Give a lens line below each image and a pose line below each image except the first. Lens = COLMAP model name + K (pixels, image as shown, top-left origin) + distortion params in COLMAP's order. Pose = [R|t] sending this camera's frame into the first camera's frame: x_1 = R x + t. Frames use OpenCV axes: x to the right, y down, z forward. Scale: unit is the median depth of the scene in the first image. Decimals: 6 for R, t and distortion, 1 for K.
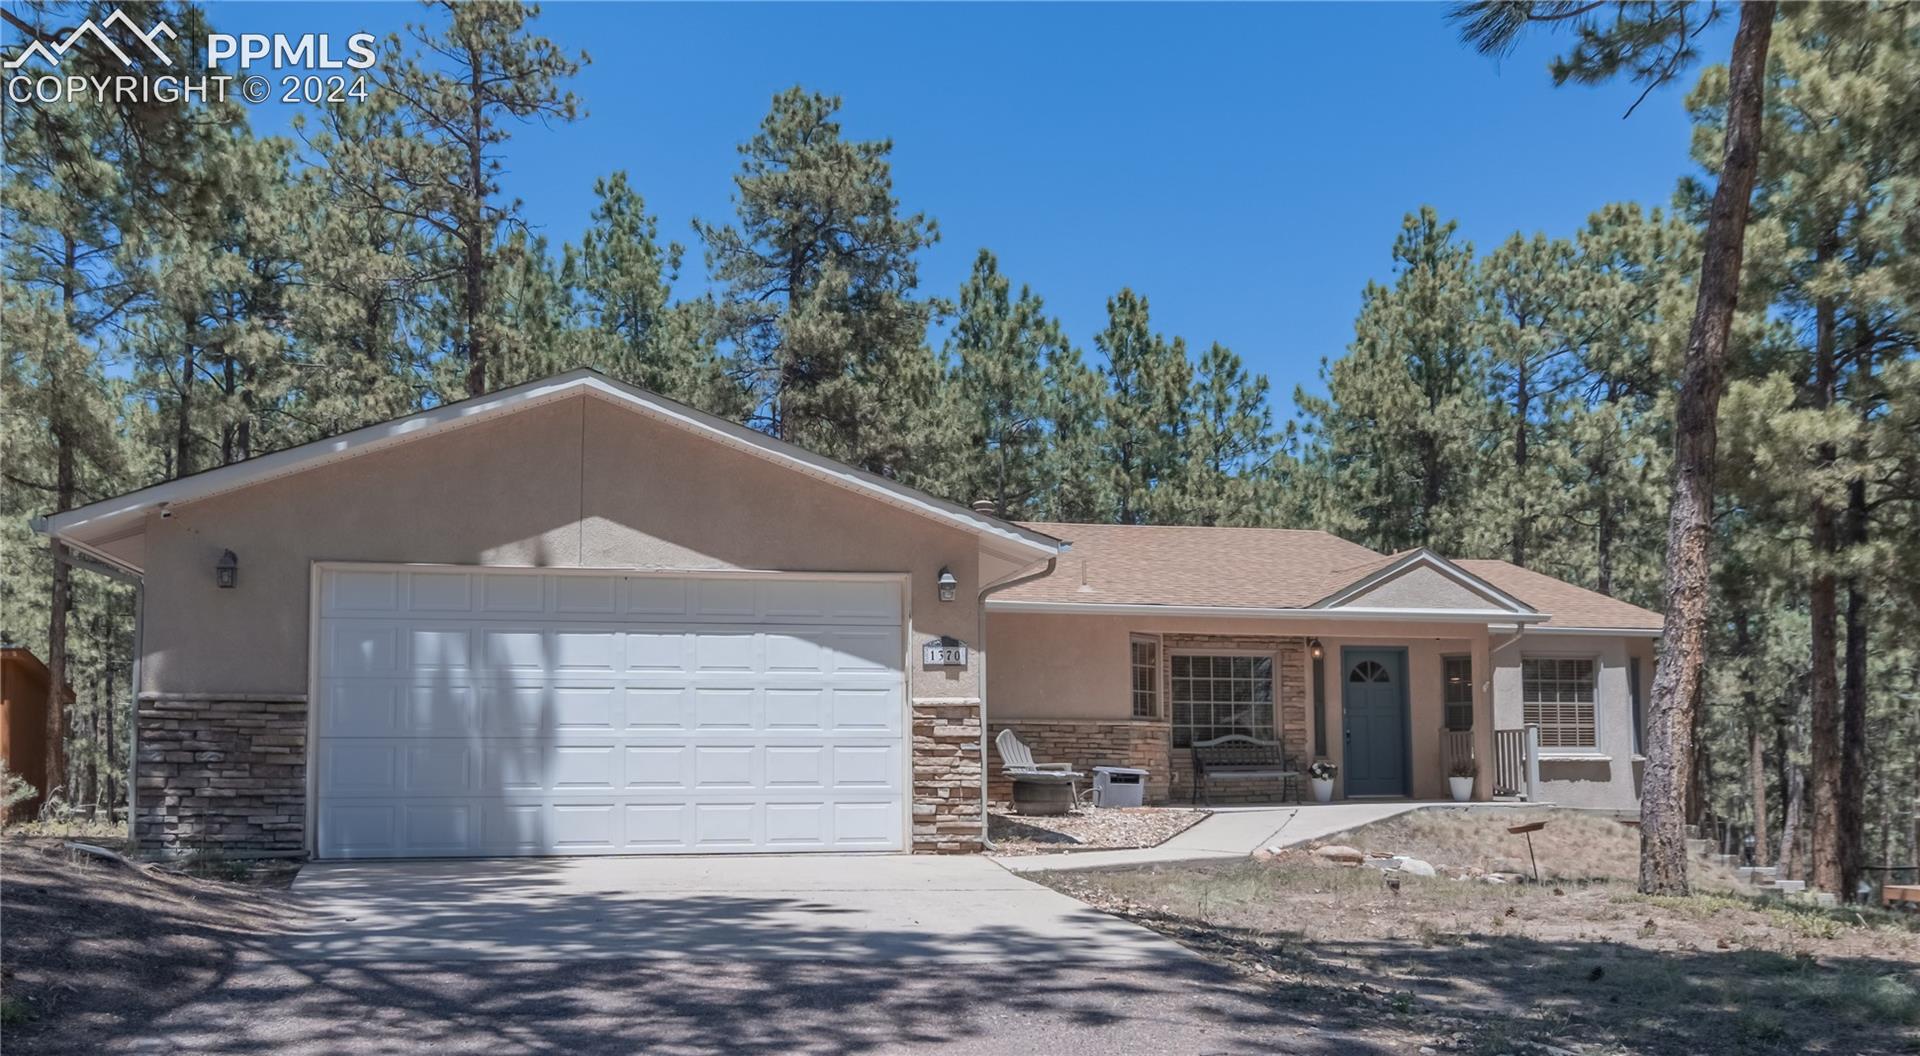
lens RADIAL K [[1547.7, 0, 958.7], [0, 1547.7, 656.4], [0, 0, 1]] dist [0.004847, -0.009193]
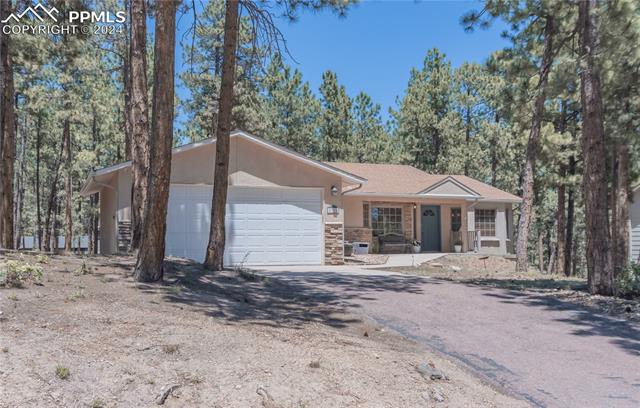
lens RADIAL K [[660.5, 0, 320.0], [0, 660.5, 204.0], [0, 0, 1]] dist [-0.005259, 0.011859]
pose [[0.987885, 0.010564, 0.154825, -0.167517], [-0.012116, 0.999885, 0.009086, -0.017611], [-0.154711, -0.010852, 0.987900, -0.310046]]
